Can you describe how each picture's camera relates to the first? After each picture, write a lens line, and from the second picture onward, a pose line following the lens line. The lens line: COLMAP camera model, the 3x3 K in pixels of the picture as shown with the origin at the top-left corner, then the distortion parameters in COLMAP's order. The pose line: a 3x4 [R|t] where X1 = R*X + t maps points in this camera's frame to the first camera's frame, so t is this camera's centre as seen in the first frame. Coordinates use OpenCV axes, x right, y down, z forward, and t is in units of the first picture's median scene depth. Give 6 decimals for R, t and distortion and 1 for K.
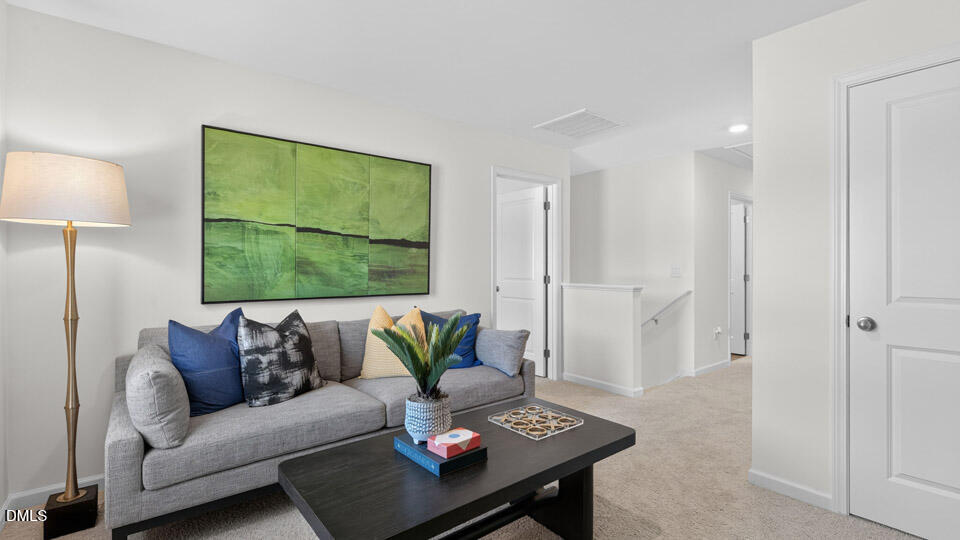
lens RADIAL K [[437.5, 0, 480.0], [0, 437.5, 270.0], [0, 0, 1]] dist [0.000543, 0.000091]
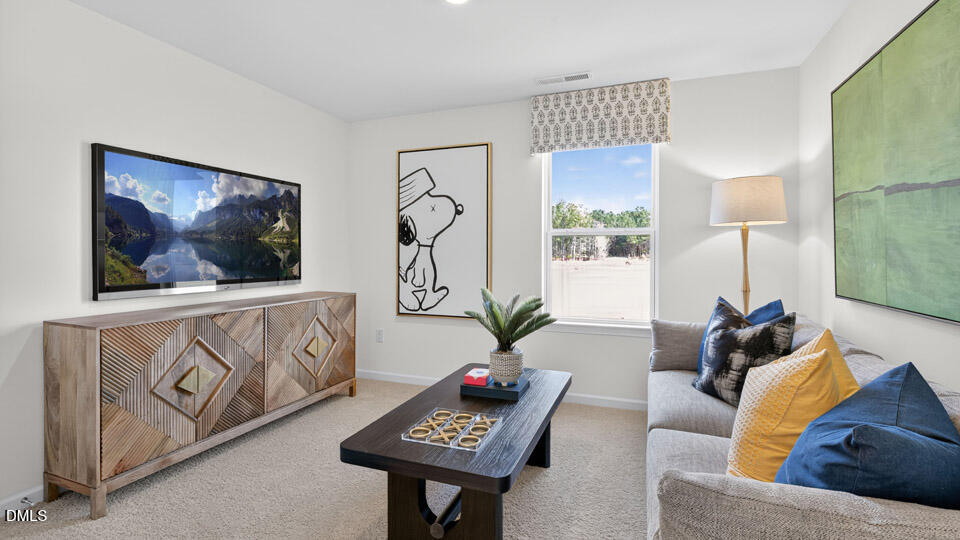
lens RADIAL K [[437.5, 0, 480.0], [0, 437.5, 270.0], [0, 0, 1]] dist [0.000543, 0.000091]
pose [[-0.862088, 0.014692, -0.506546, 0.366244], [-0.007188, 0.999125, 0.041211, -0.005902], [0.506708, 0.039168, -0.861227, 1.231015]]
